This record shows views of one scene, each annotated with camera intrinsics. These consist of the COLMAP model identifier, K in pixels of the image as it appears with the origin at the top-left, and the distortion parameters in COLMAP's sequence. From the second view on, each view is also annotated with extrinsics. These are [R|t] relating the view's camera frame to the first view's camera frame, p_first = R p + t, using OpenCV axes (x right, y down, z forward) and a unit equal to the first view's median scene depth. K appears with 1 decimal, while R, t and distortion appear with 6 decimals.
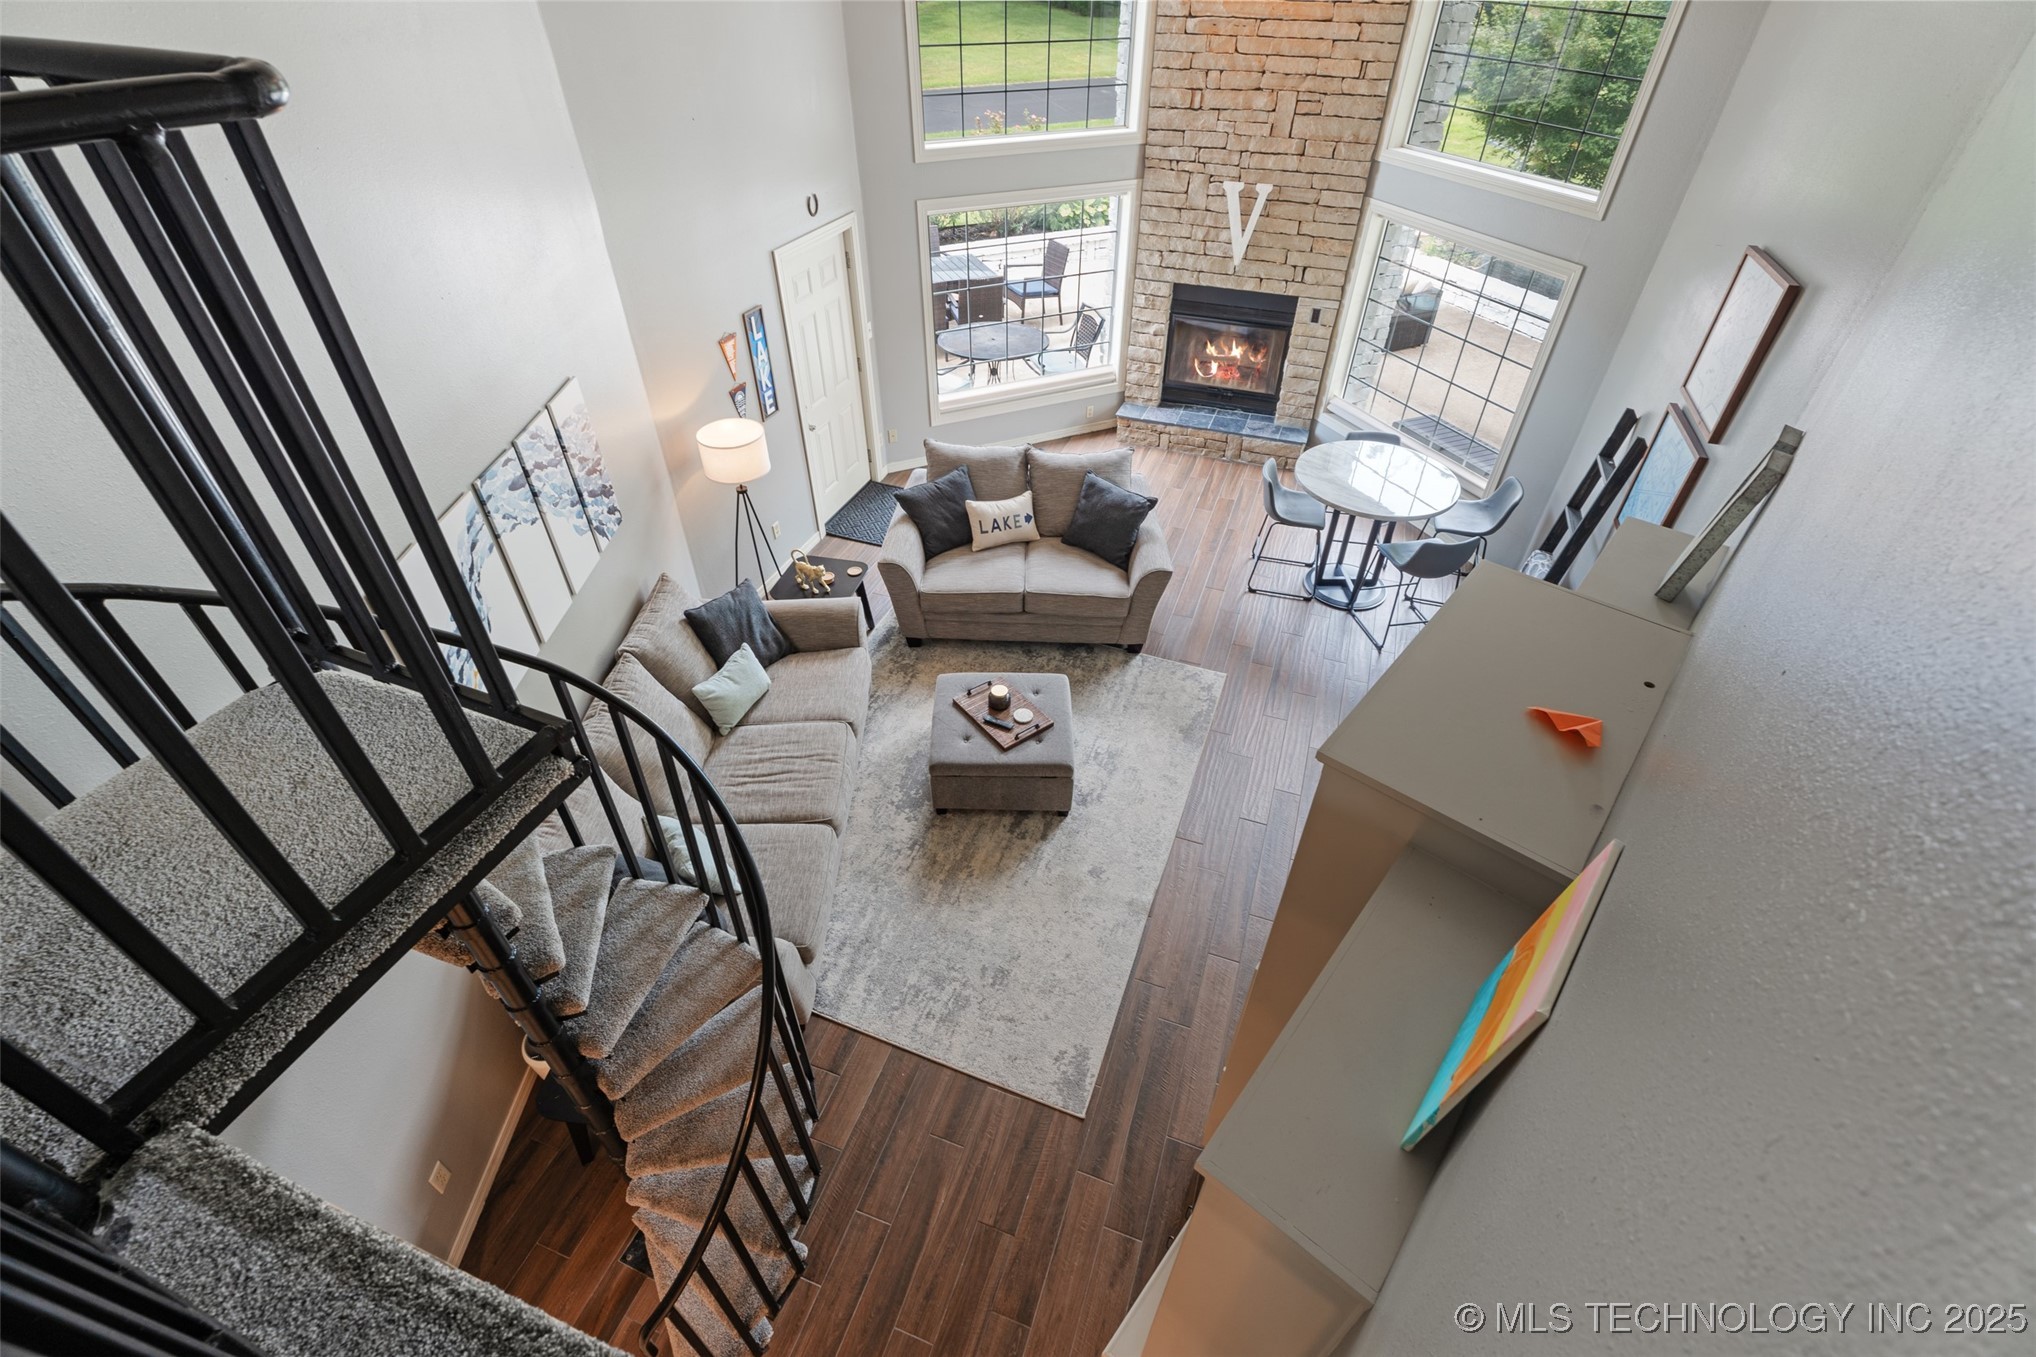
lens RADIAL K [[886.1, 0, 1014.2], [0, 886.1, 677.9], [0, 0, 1]] dist [-0.001858, -0.000234]
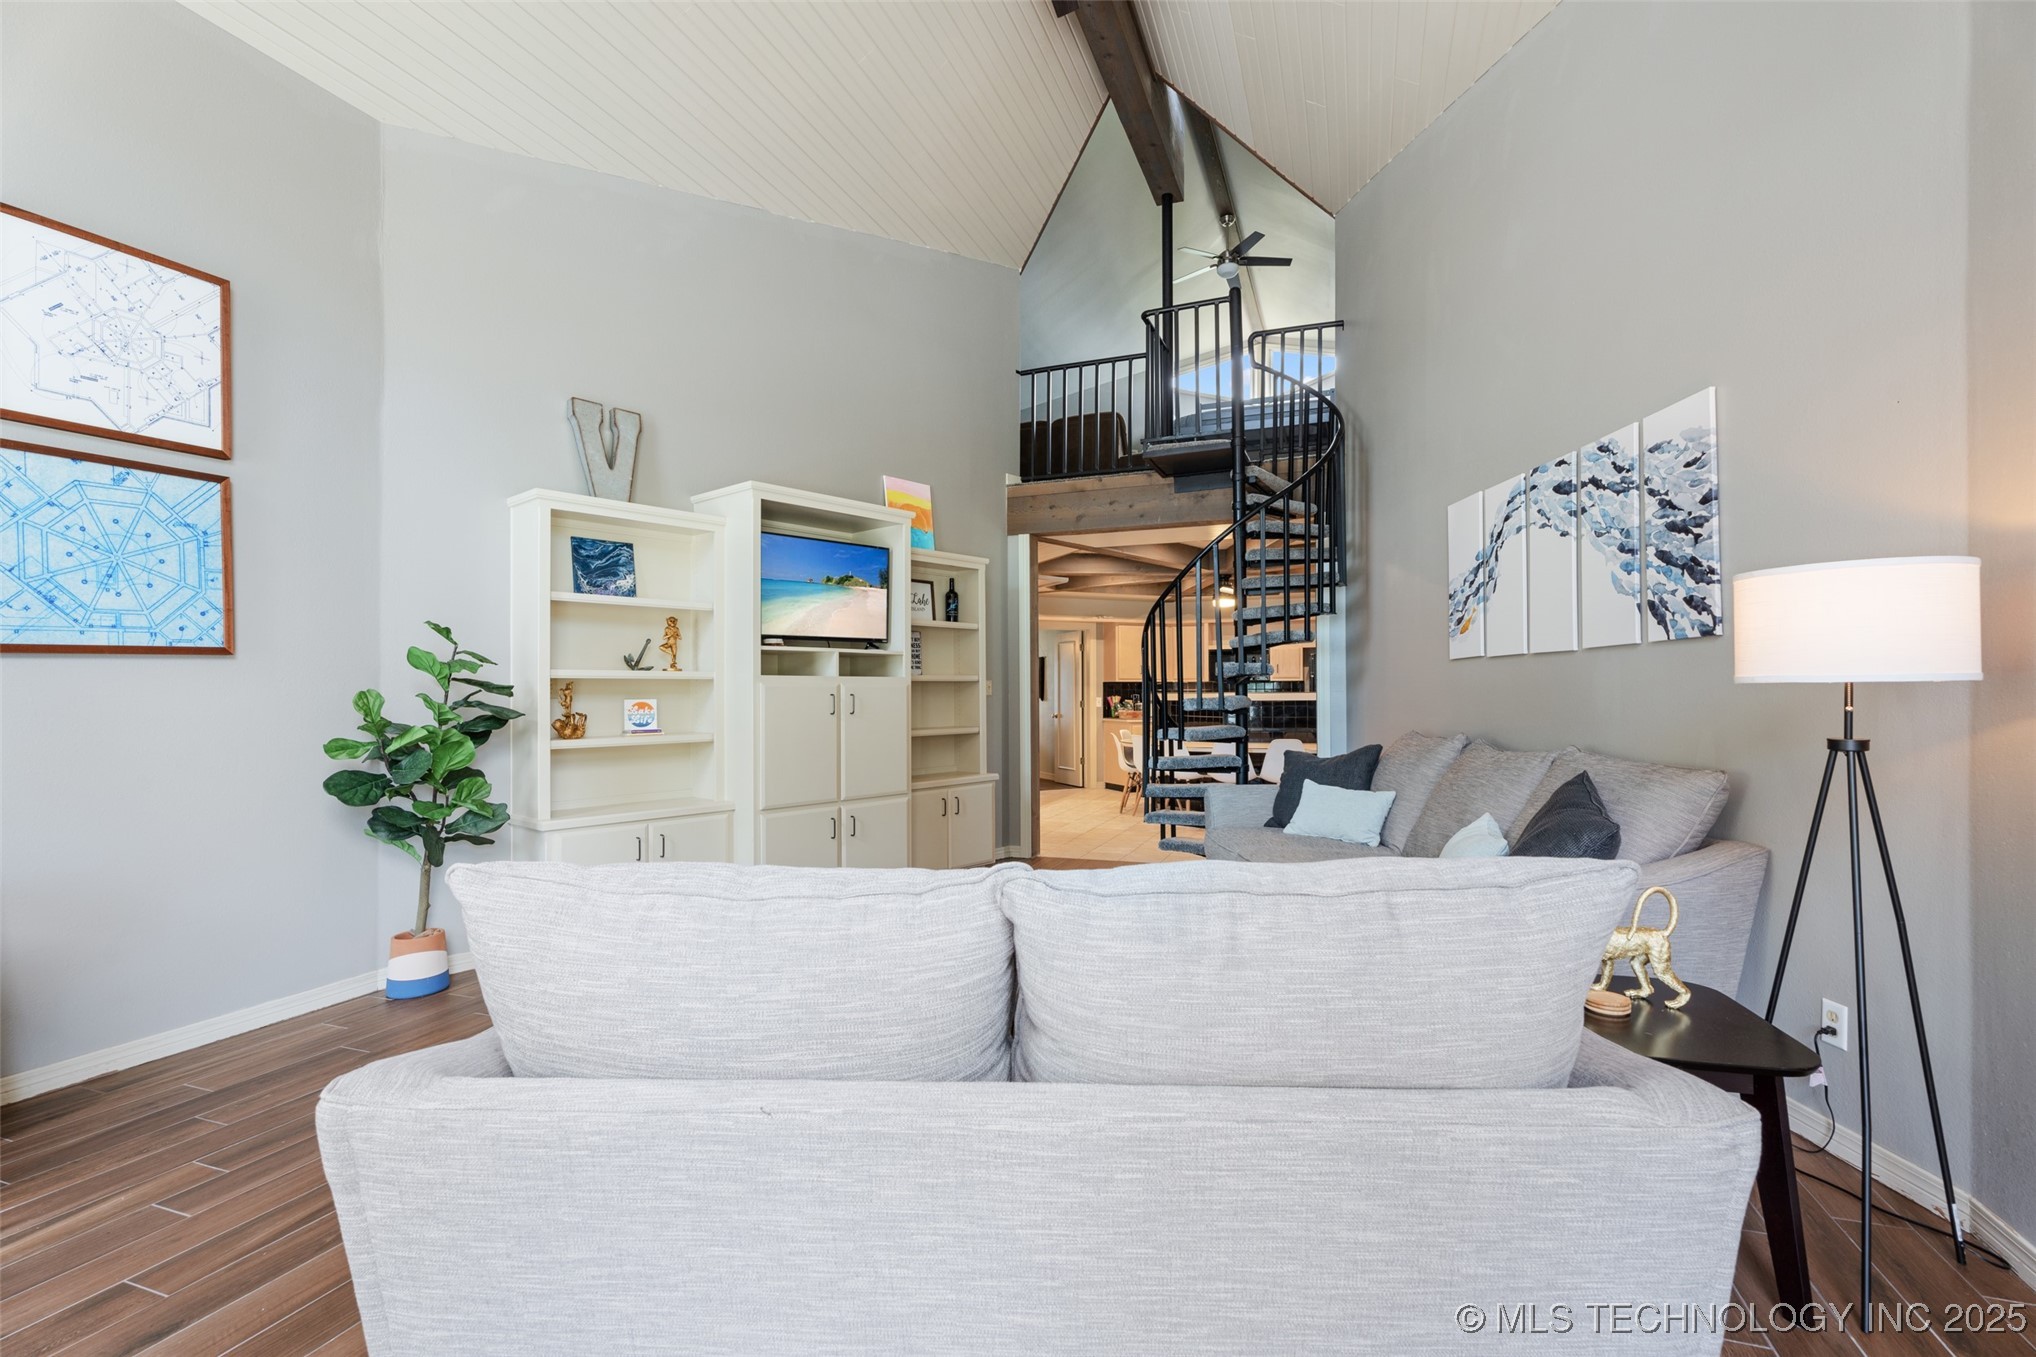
lens RADIAL K [[920.1, 0, 1011.8], [0, 920.1, 692.7], [0, 0, 1]] dist [-0.000495, 0.000842]
pose [[-0.999947, 0.007807, 0.006735, 0.020938], [0.010310, 0.761204, 0.648431, -0.470016], [-0.000064, 0.648466, -0.761244, 1.271082]]
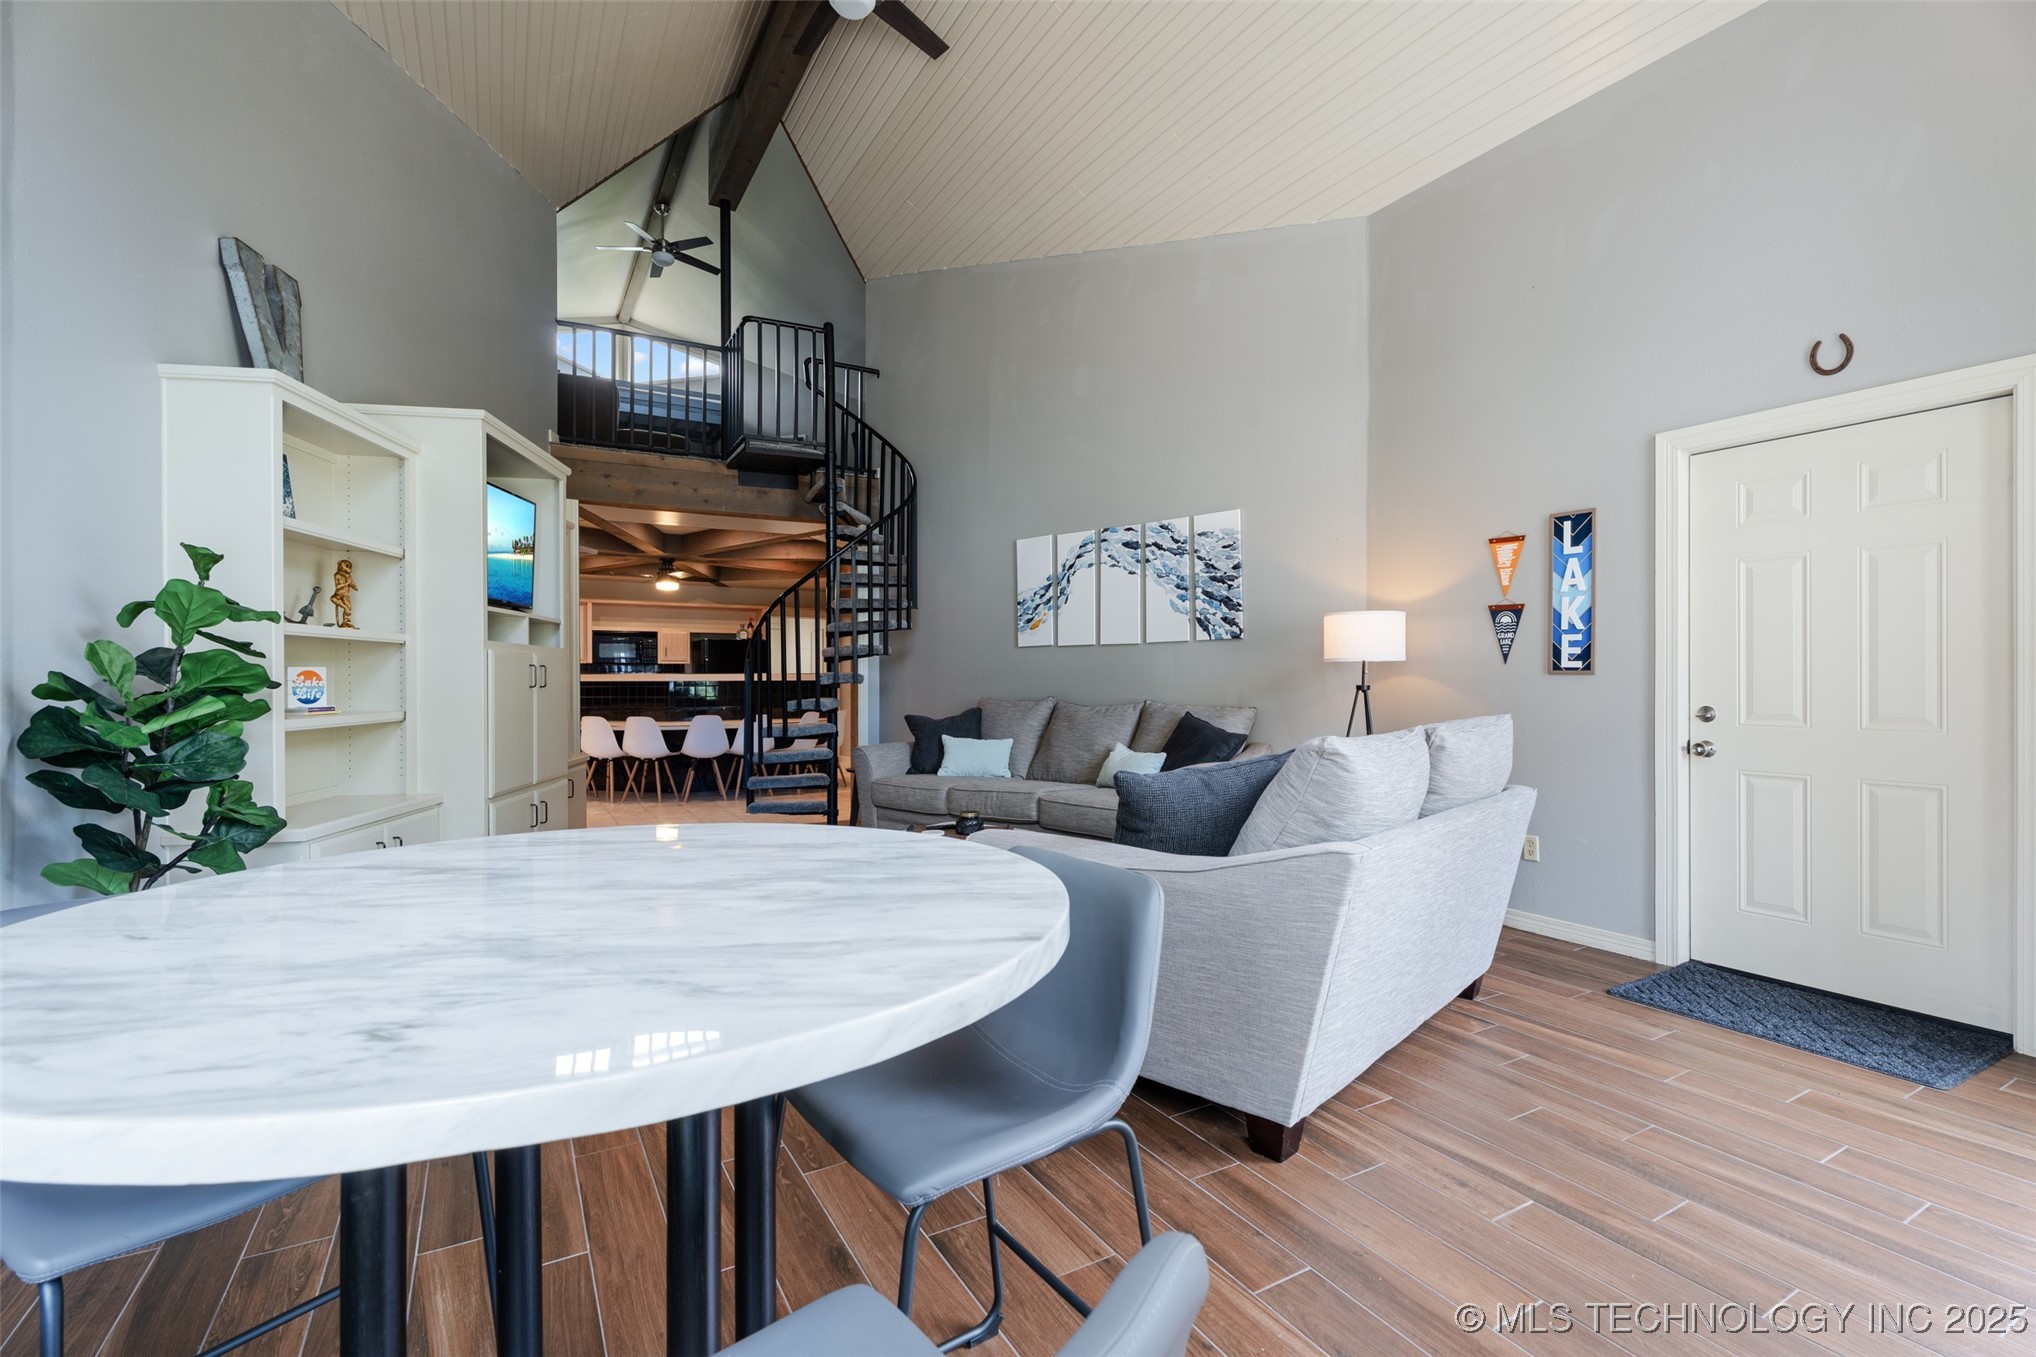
lens RADIAL K [[920.1, 0, 1029.6], [0, 920.1, 677.9], [0, 0, 1]] dist [-0.000495, 0.000842]
pose [[-0.639055, 0.002817, -0.769156, 0.548737], [-0.496437, 0.762306, 0.415258, -0.422139], [0.587502, 0.647210, -0.485757, 1.233508]]
